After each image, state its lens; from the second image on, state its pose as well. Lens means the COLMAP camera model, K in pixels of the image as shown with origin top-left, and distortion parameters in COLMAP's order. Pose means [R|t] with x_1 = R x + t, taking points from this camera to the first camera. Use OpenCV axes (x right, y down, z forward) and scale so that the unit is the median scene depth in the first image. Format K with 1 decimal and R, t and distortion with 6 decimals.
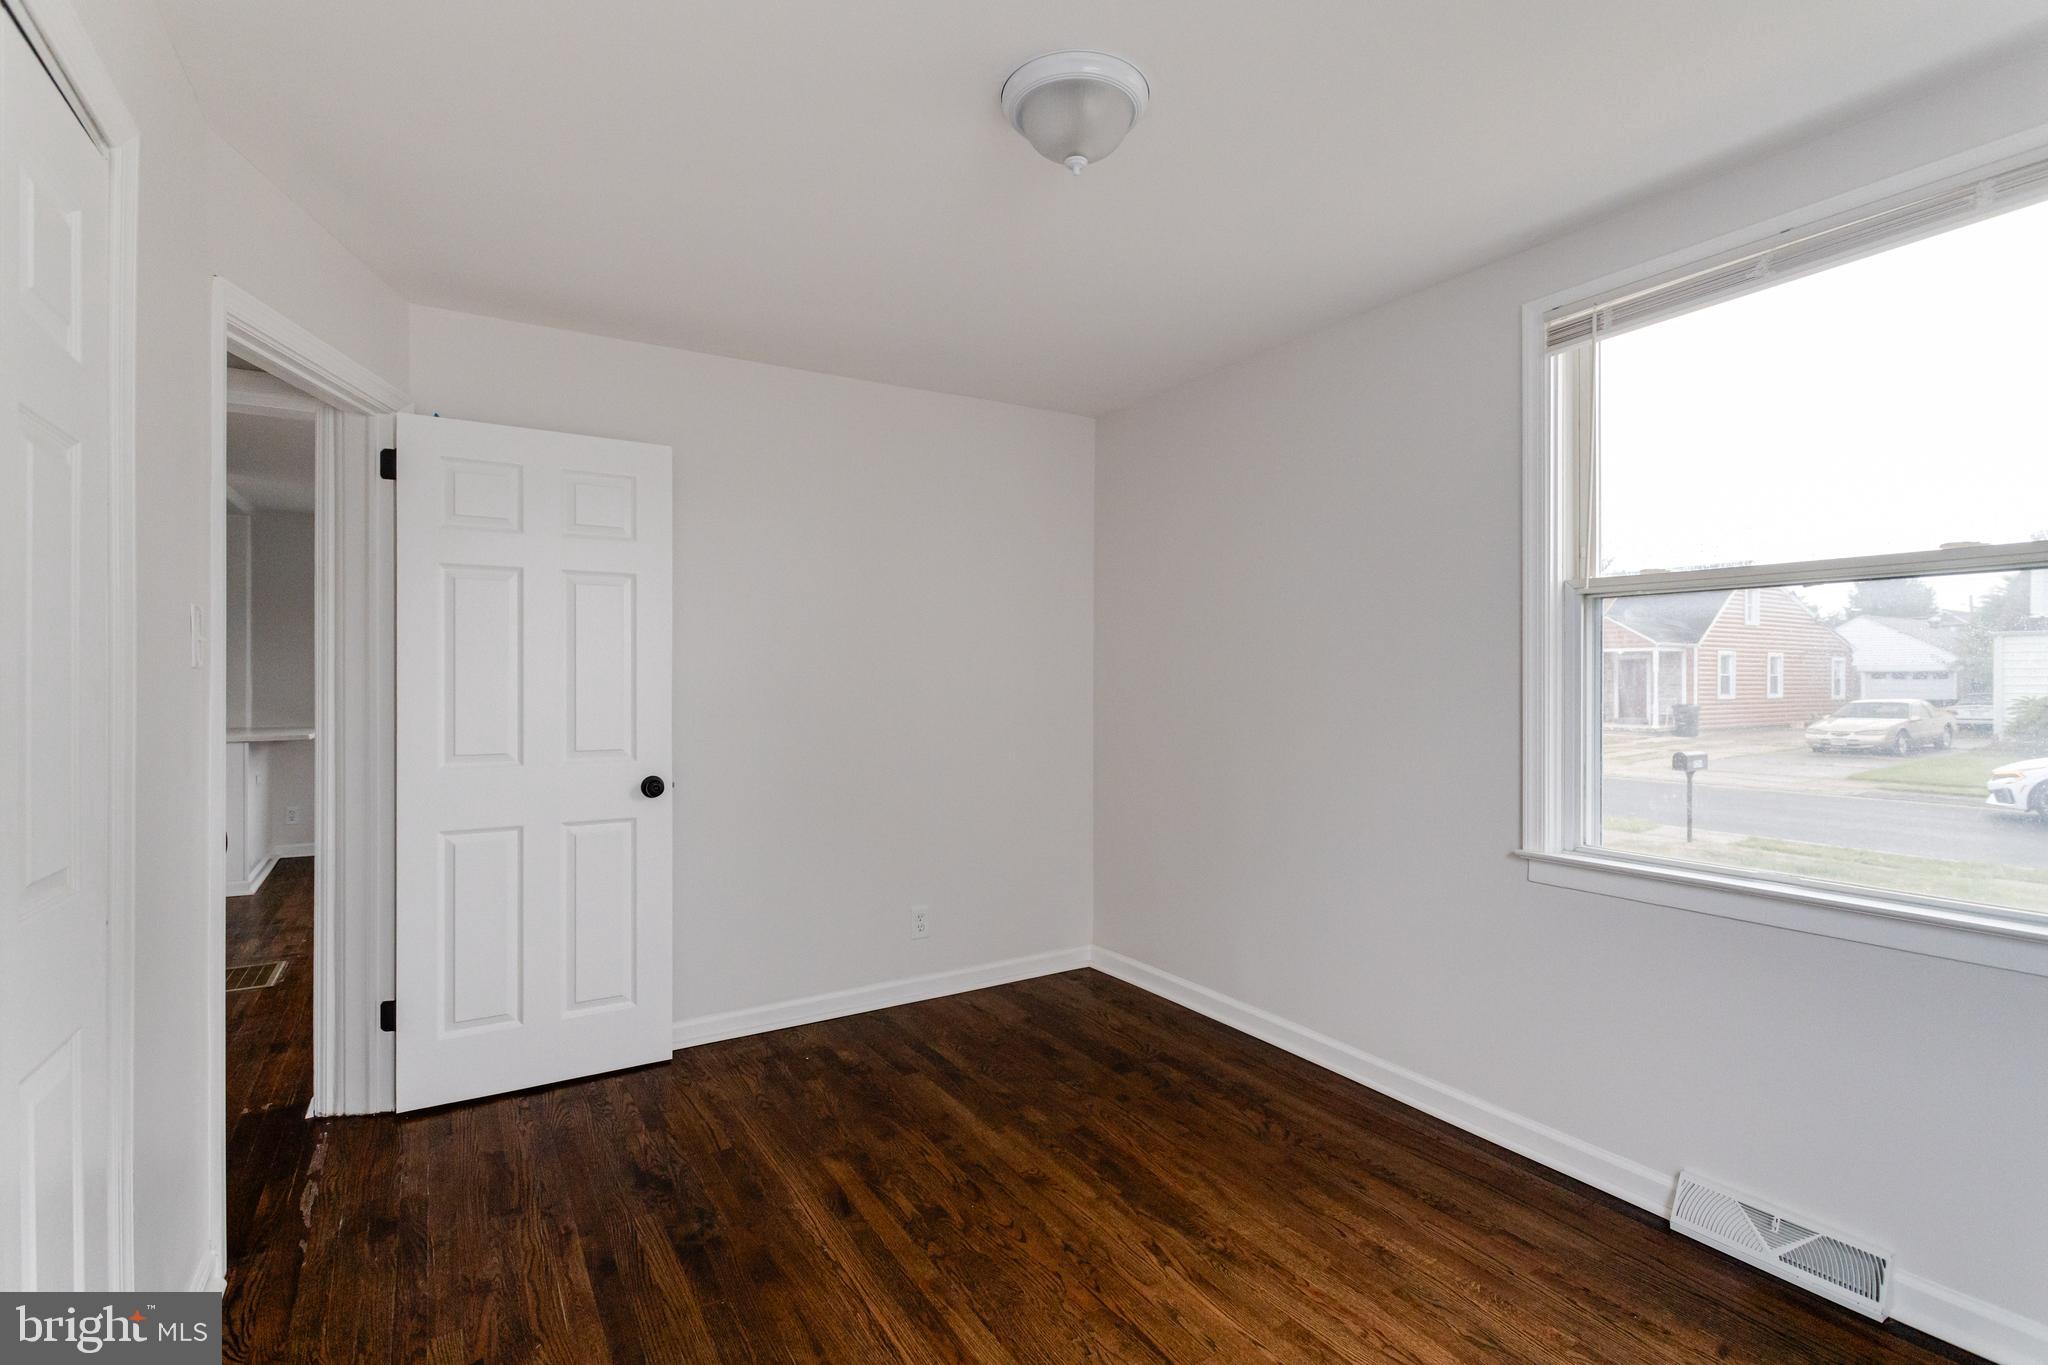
lens RADIAL K [[973.2, 0, 1037.3], [0, 973.2, 675.7], [0, 0, 1]] dist [0.006378, -0.005280]
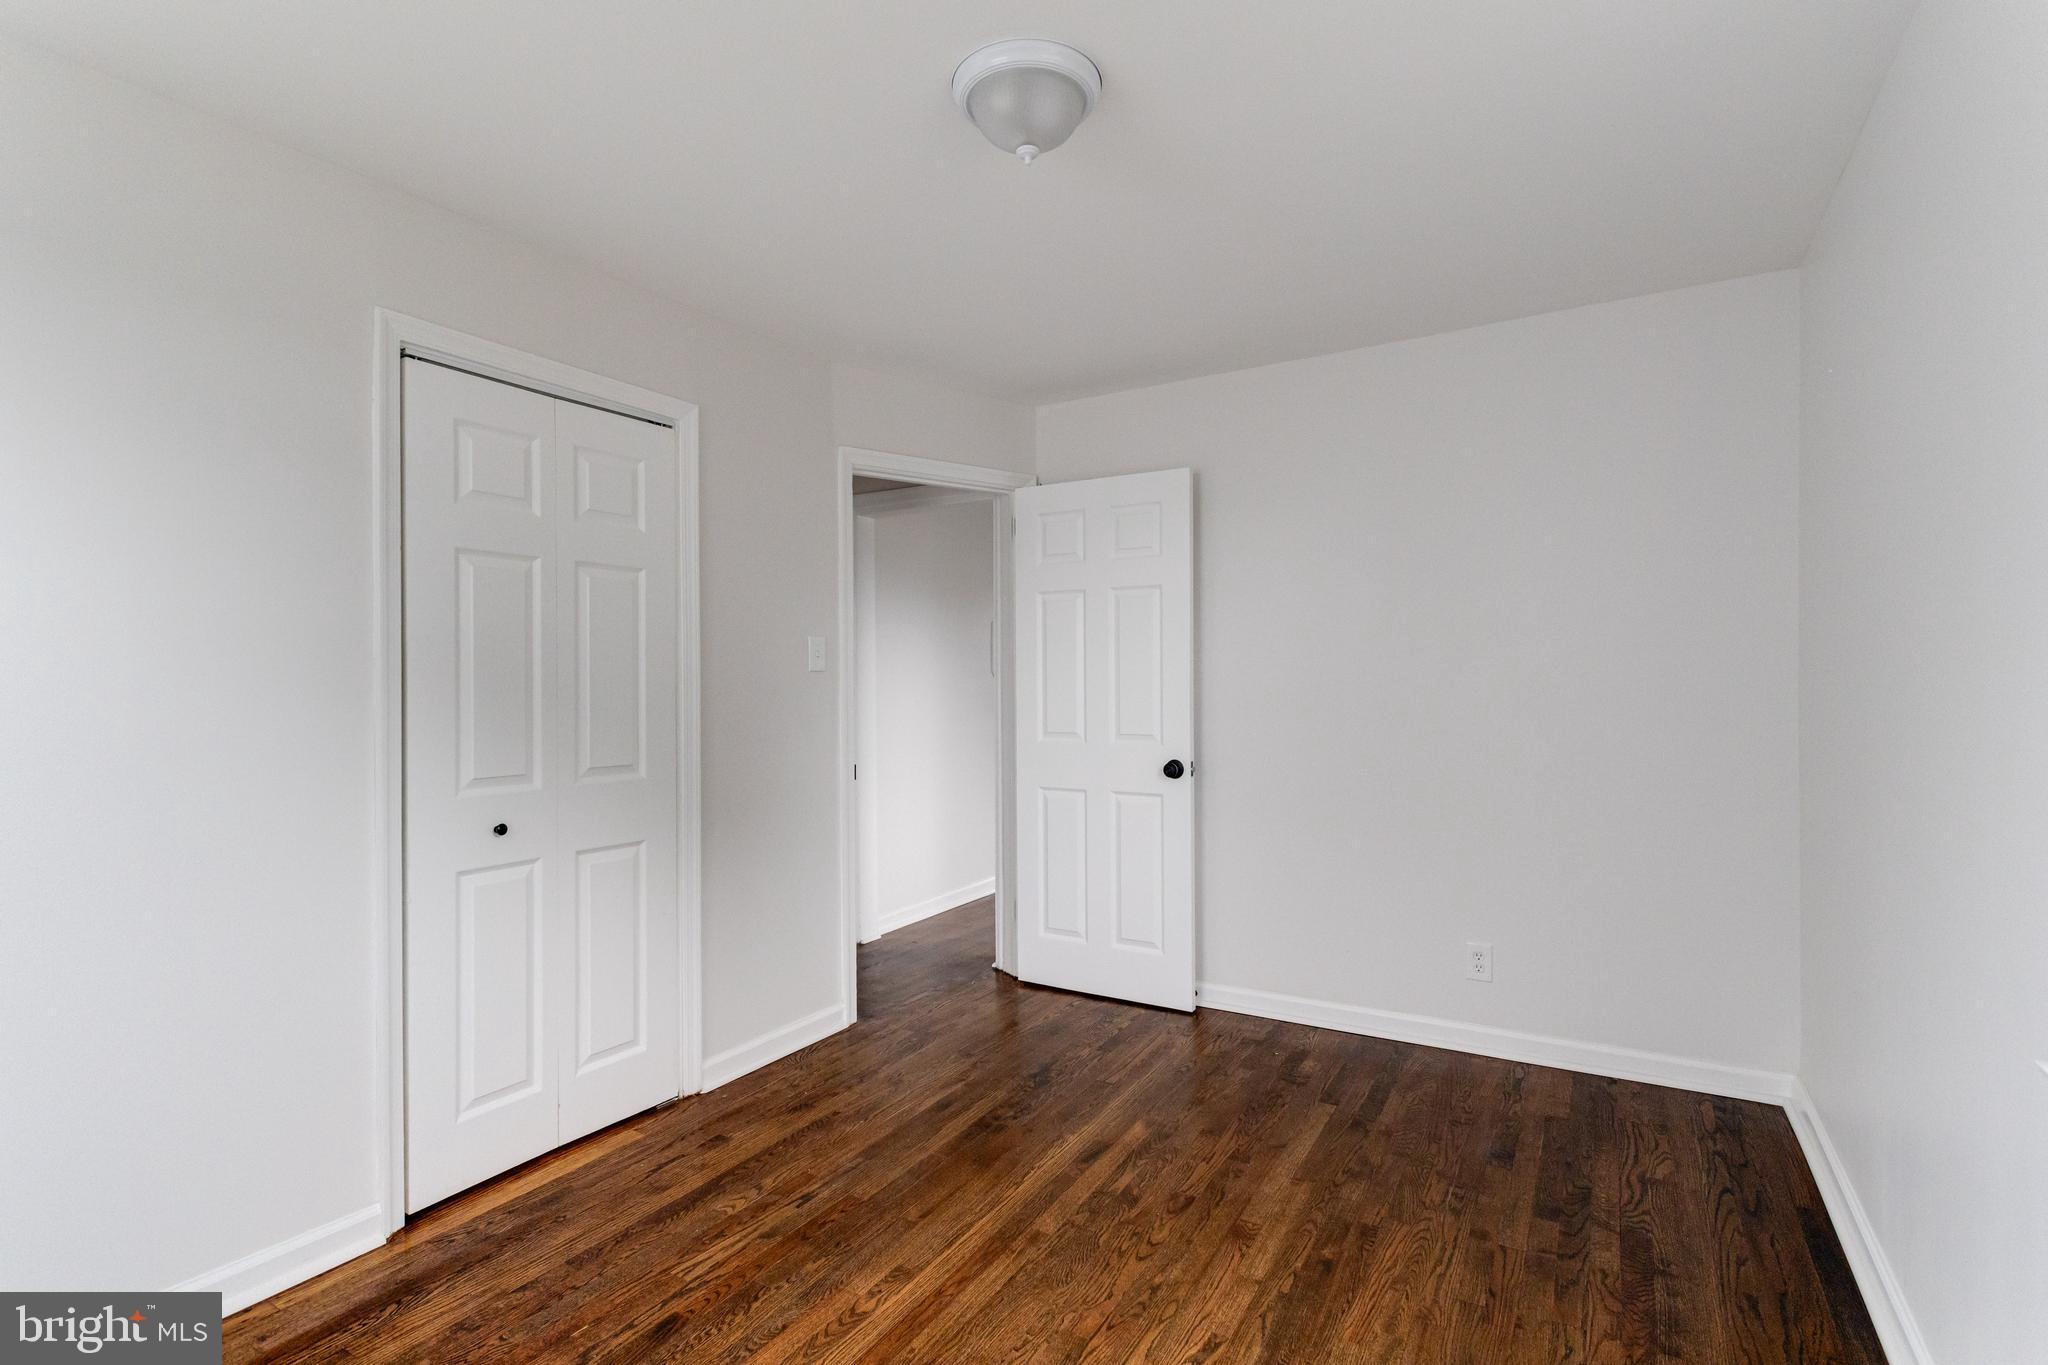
lens RADIAL K [[973.2, 0, 1025.1], [0, 973.2, 682.2], [0, 0, 1]] dist [0.006378, -0.005280]
pose [[0.447908, 0.003179, -0.894074, 0.685362], [0.008497, 0.999933, 0.007812, 0.001388], [0.894039, -0.011096, 0.447851, 0.409379]]
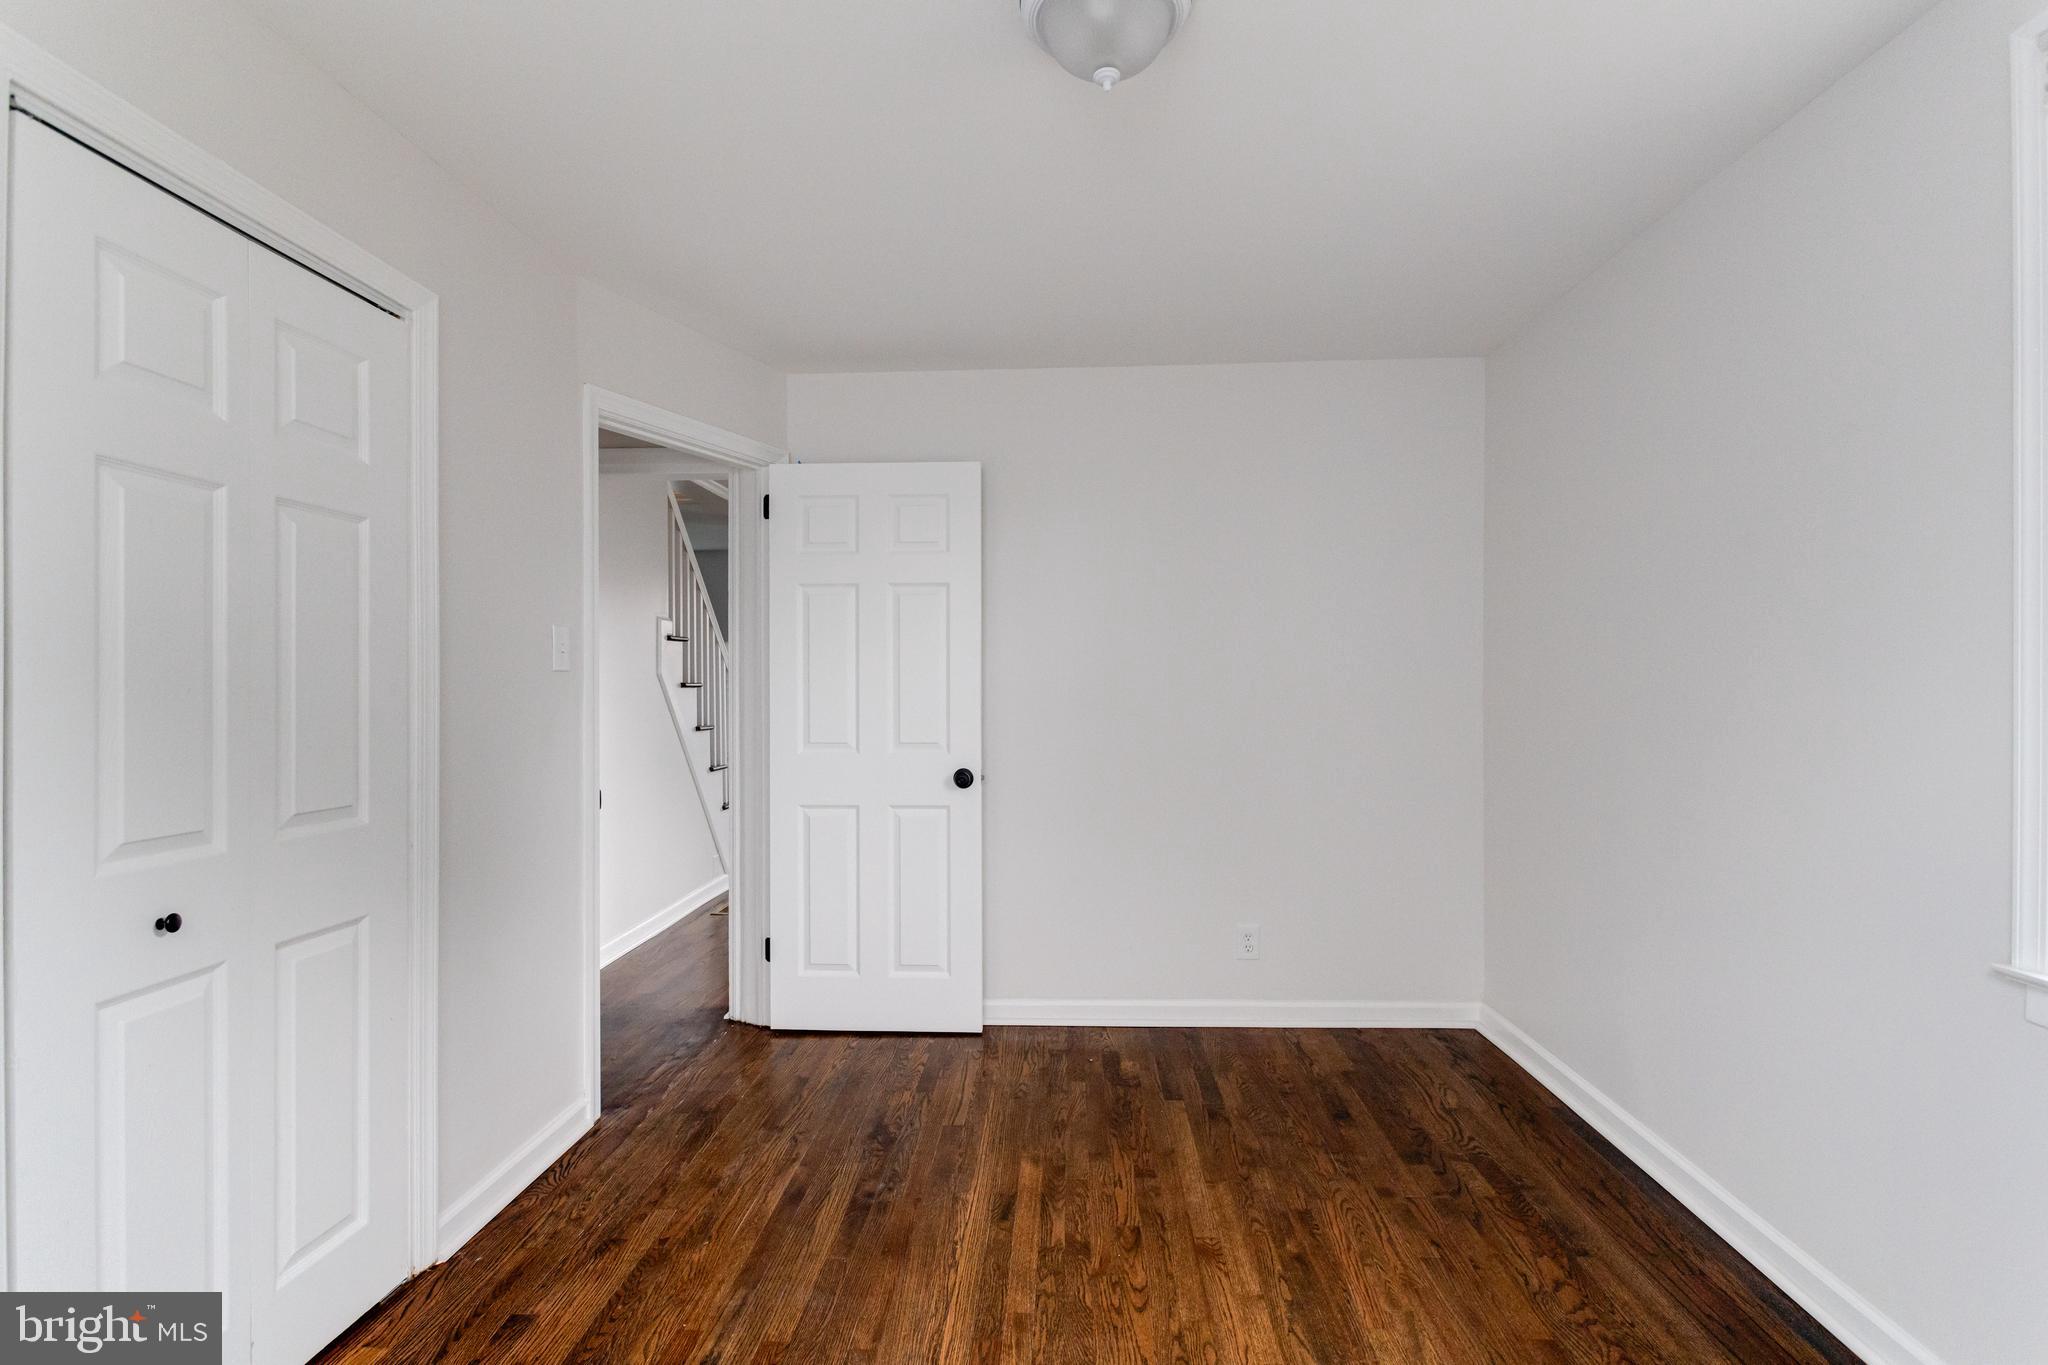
lens RADIAL K [[973.2, 0, 1029.3], [0, 973.2, 682.6], [0, 0, 1]] dist [0.006378, -0.005280]
pose [[0.821574, -0.000224, -0.570102, 0.352653], [0.003102, 0.999987, 0.004076, 0.004046], [0.570094, -0.005117, 0.821564, 0.187342]]
